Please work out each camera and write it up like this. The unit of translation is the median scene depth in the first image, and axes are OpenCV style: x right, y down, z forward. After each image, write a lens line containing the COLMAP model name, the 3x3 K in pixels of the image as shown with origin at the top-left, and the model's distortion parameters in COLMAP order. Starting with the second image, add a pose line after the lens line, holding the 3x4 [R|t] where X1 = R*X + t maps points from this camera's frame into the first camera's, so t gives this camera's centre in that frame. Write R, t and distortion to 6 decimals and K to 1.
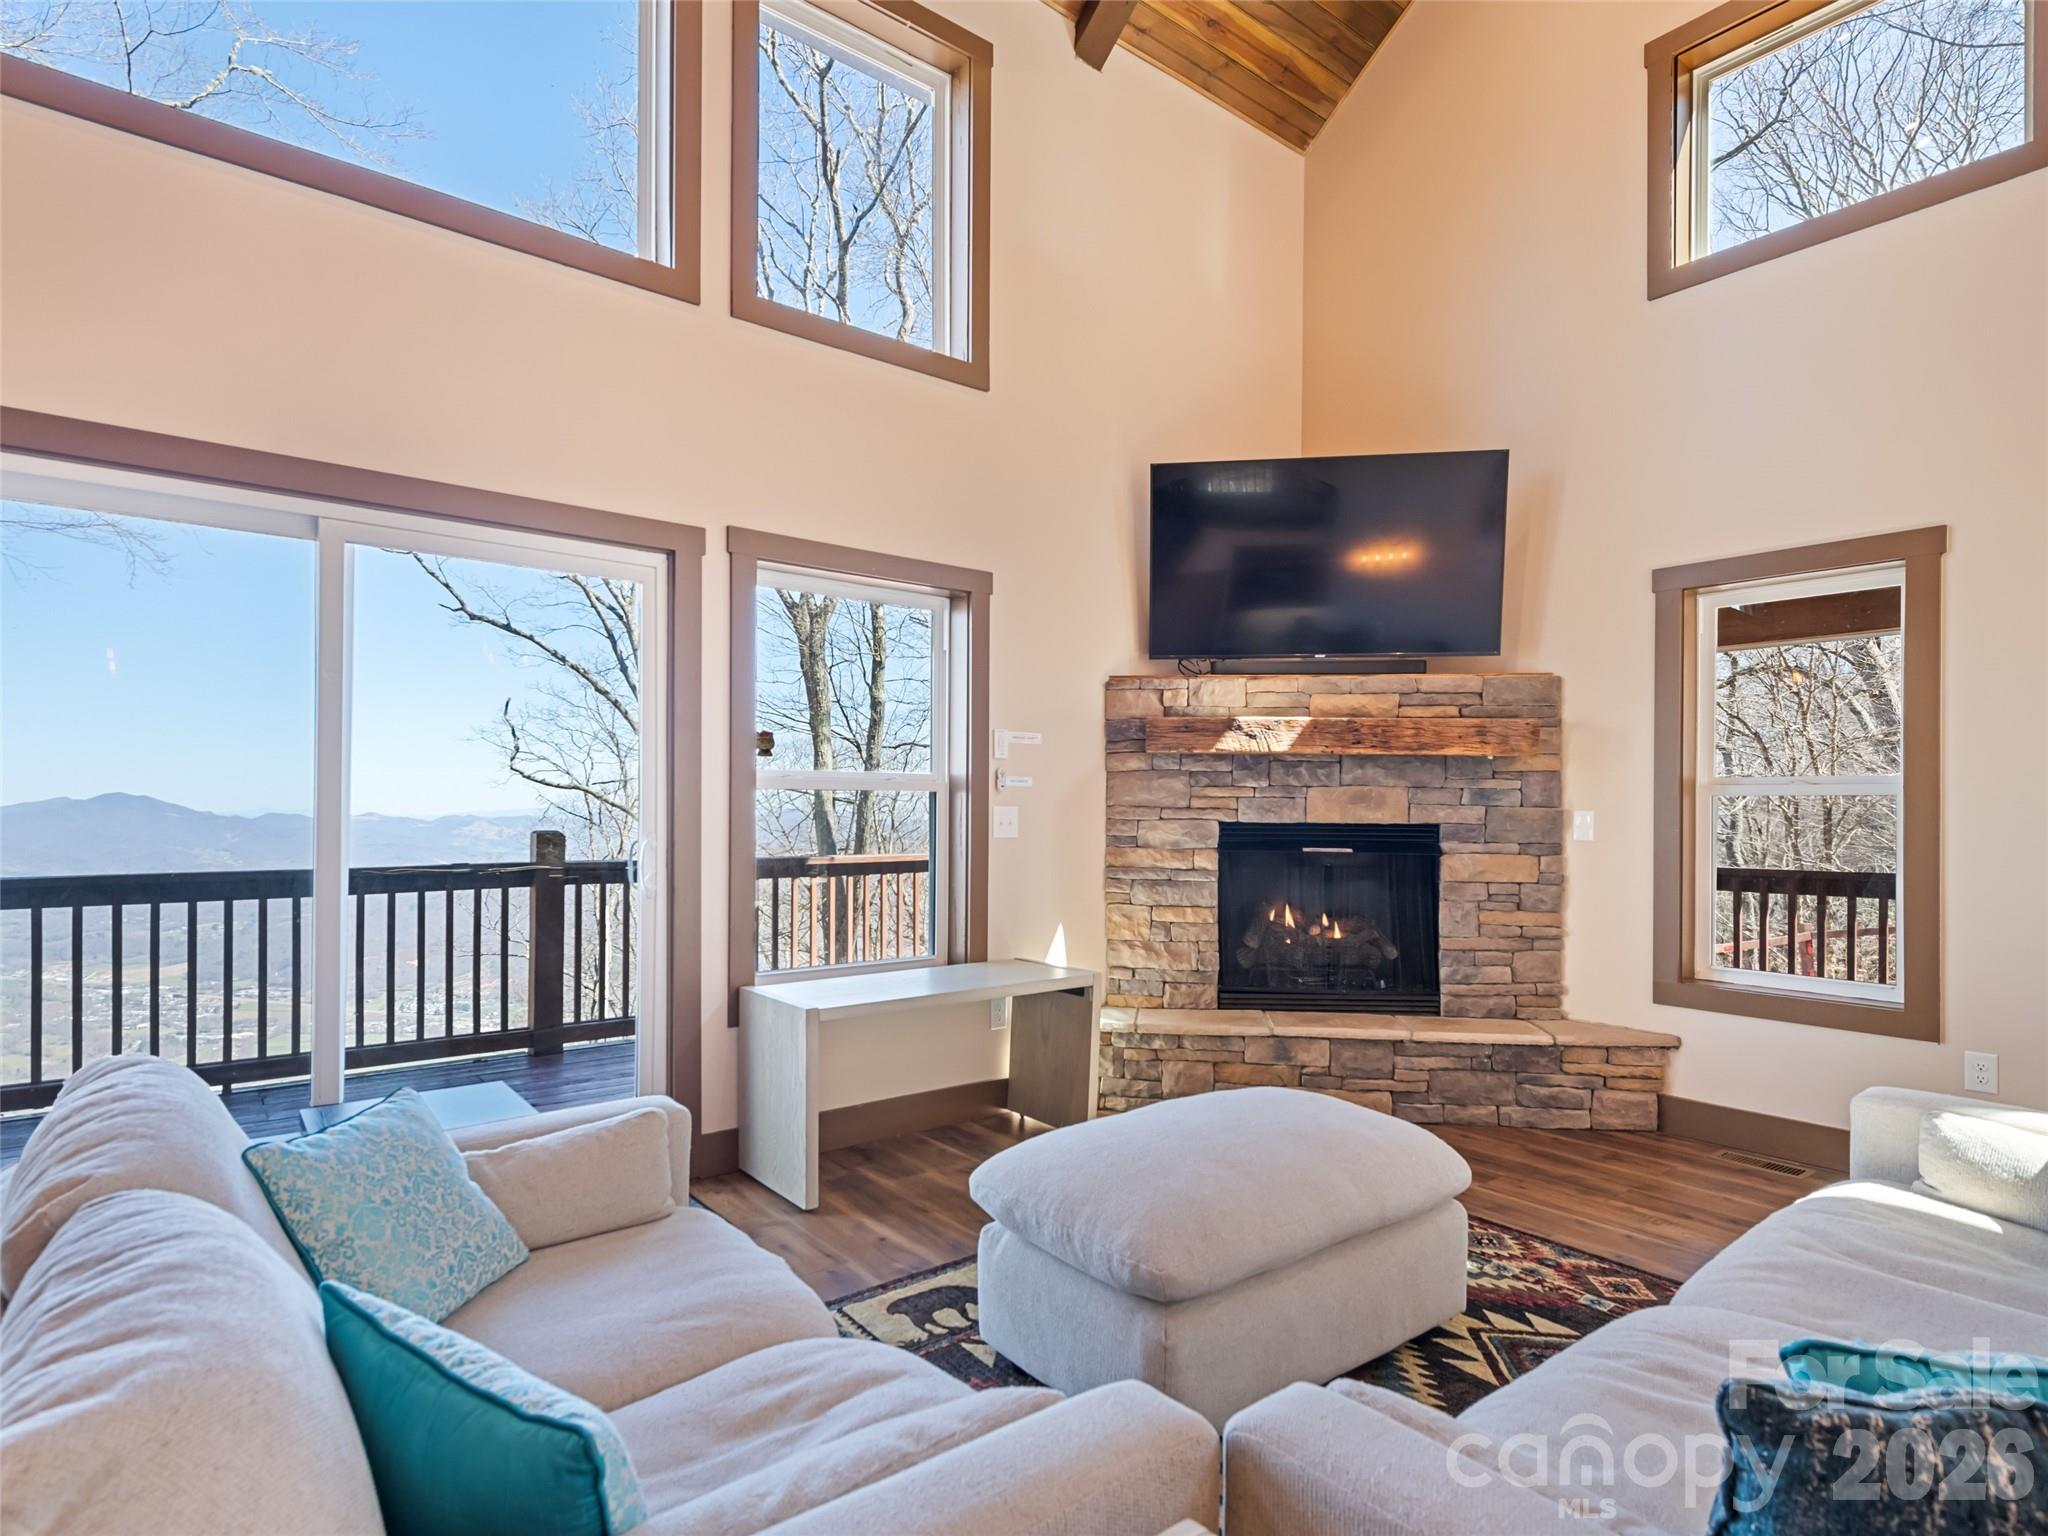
lens RADIAL K [[1109.7, 0, 1026.5], [0, 1109.7, 778.4], [0, 0, 1]] dist [0.021295, -0.008190]
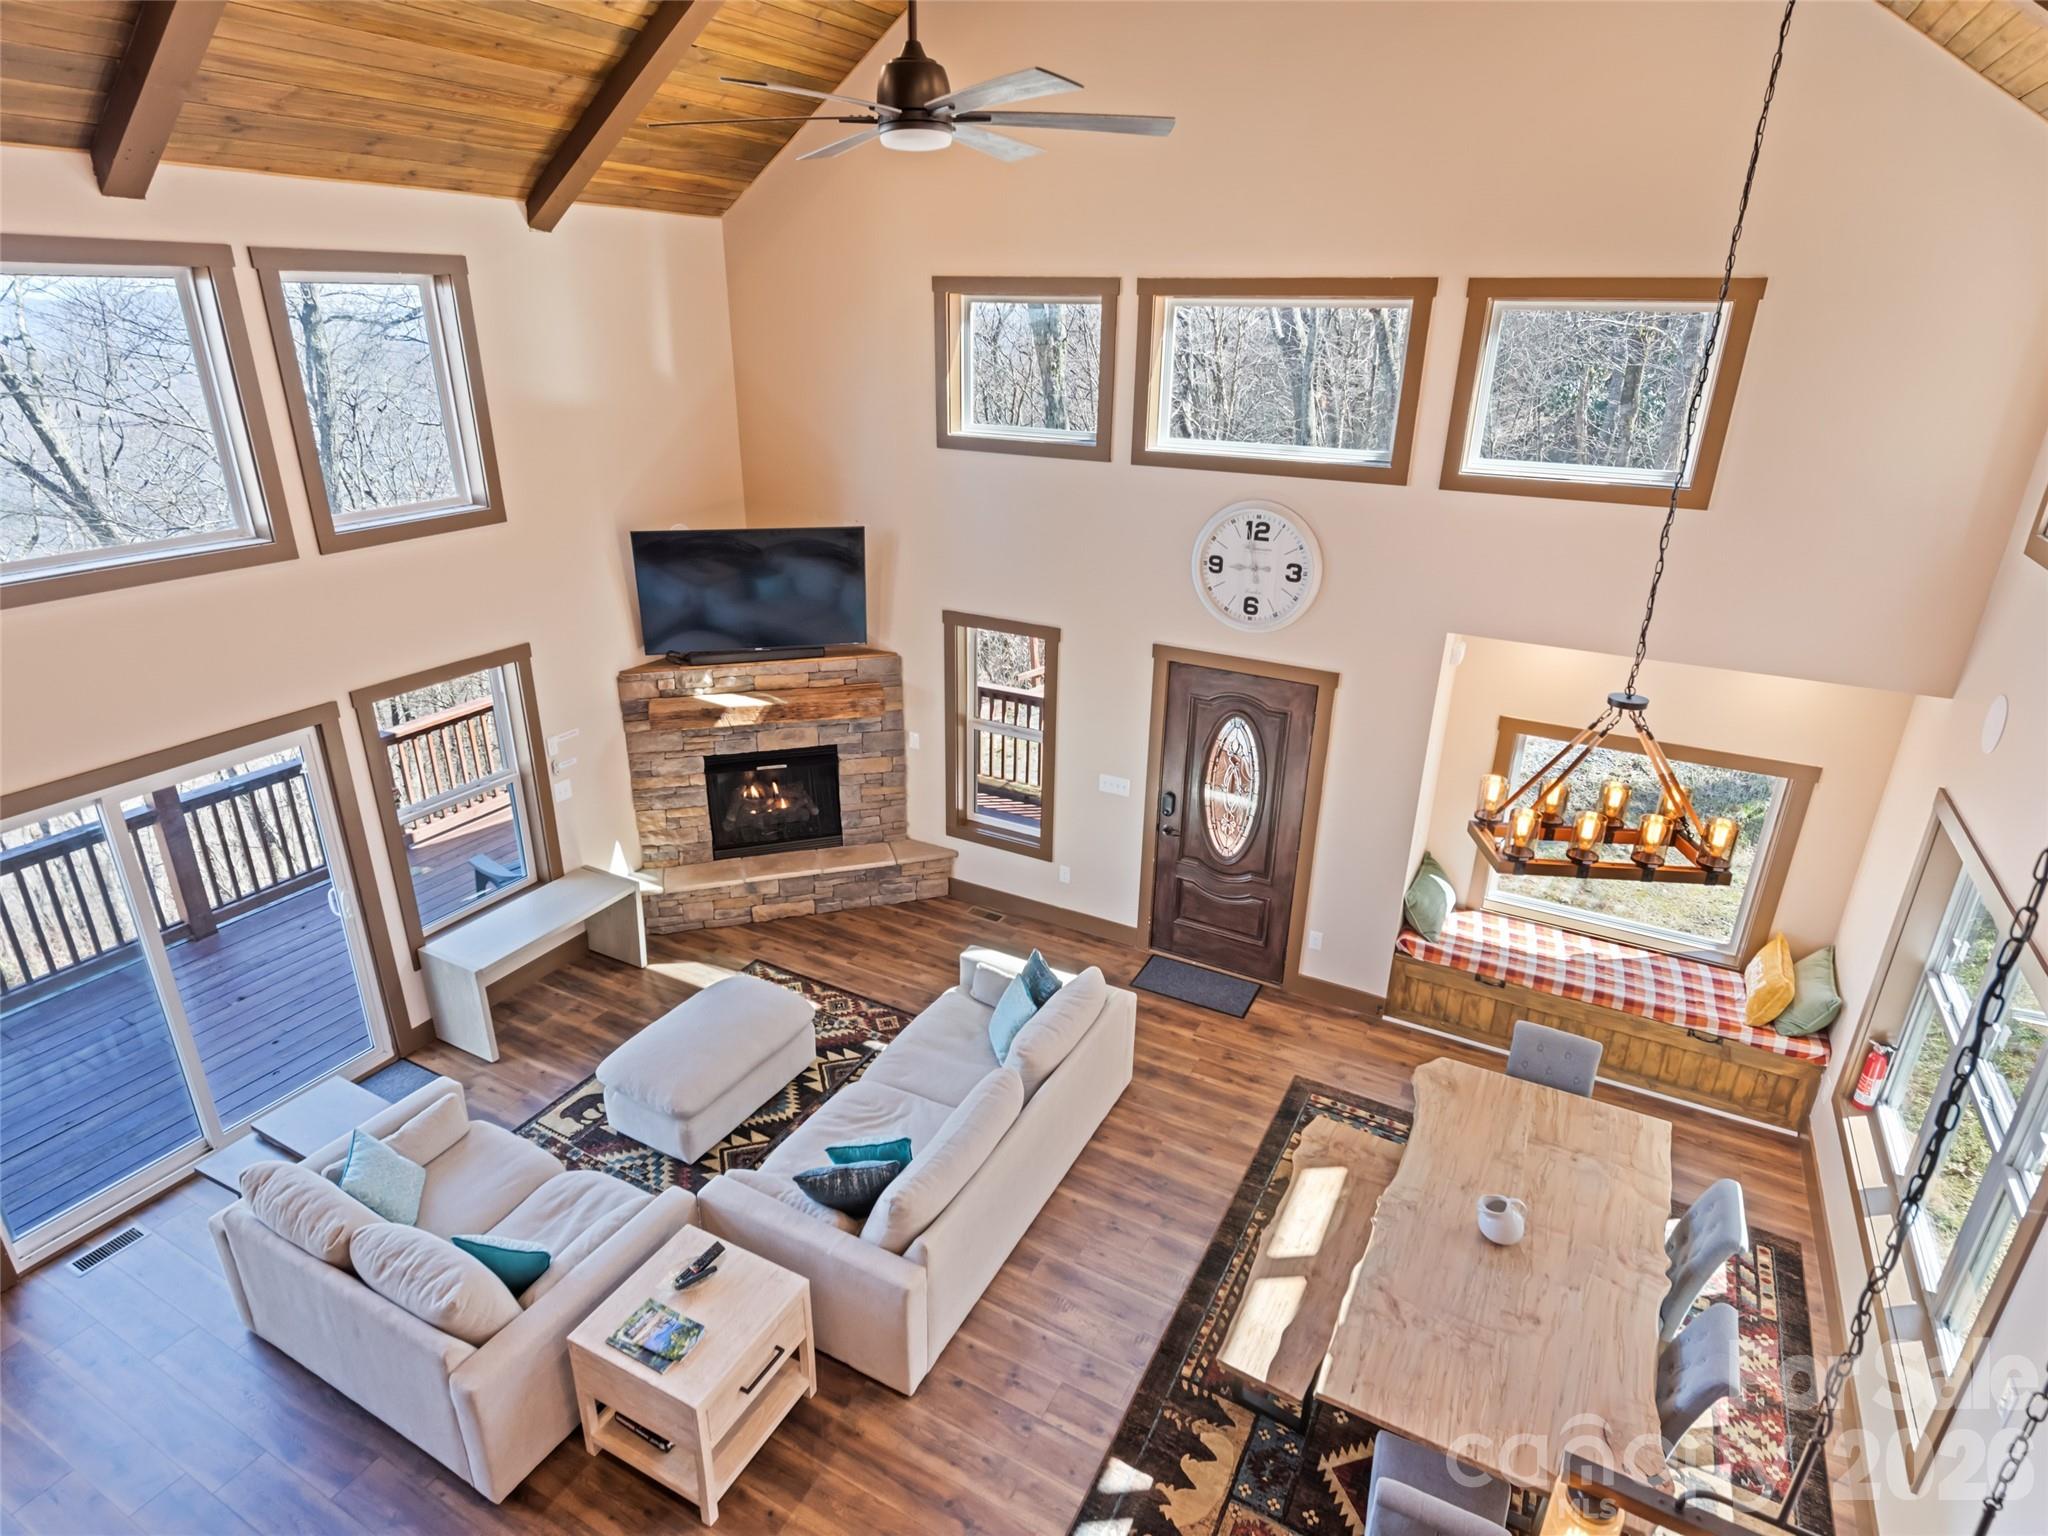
lens RADIAL K [[1118.6, 0, 1020.1], [0, 1118.6, 774.2], [0, 0, 1]] dist [0.009137, -0.002077]
pose [[0.918716, -0.144174, 0.367662, -0.004065], [-0.010239, 0.921970, 0.387125, -0.584755], [-0.394787, -0.359422, 0.845553, -0.569091]]
